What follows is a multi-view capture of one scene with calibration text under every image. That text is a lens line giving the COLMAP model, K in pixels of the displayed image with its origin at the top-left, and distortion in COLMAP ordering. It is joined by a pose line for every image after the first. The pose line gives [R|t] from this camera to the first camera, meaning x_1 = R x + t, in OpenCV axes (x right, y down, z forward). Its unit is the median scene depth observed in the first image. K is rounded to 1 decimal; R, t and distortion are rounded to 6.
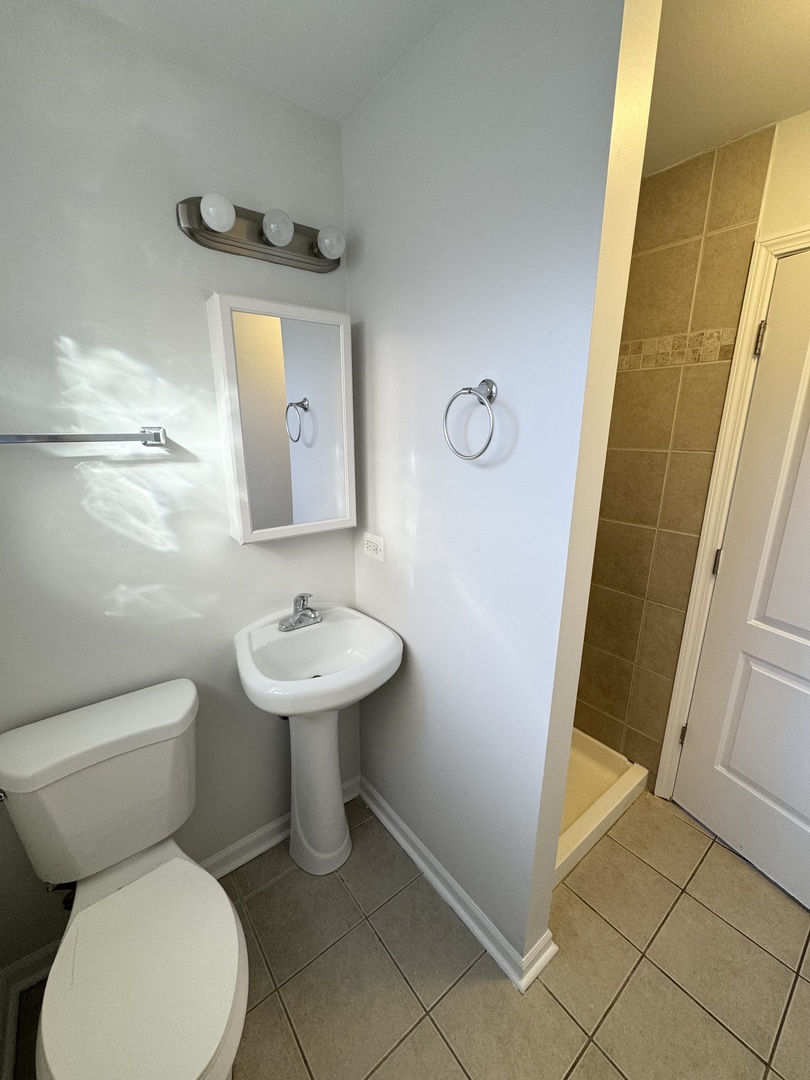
lens RADIAL K [[432.2, 0, 400.3], [0, 432.2, 539.5], [0, 0, 1]] dist [-0.002541, 0.000052]
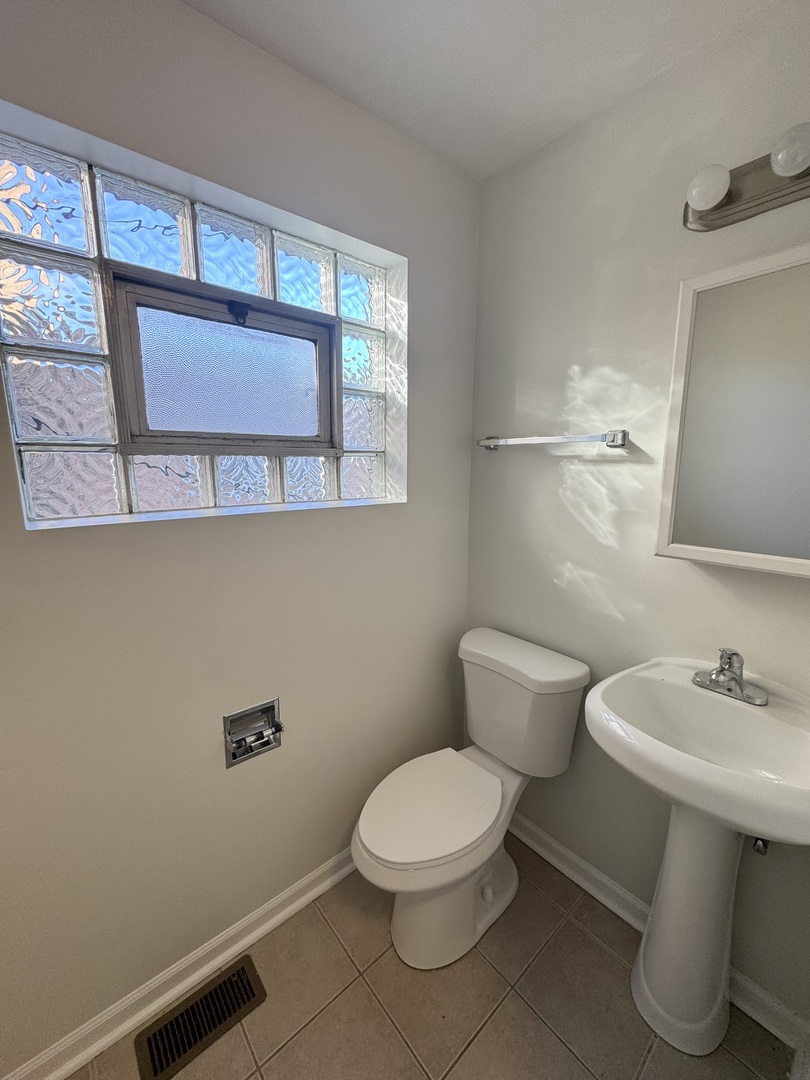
lens RADIAL K [[432.2, 0, 407.0], [0, 432.2, 541.4], [0, 0, 1]] dist [-0.002541, 0.000052]
pose [[0.037906, 0.173024, -0.984188, 0.531215], [-0.263108, 0.951872, 0.157209, -0.021907], [0.964021, 0.252989, 0.081606, 0.458960]]
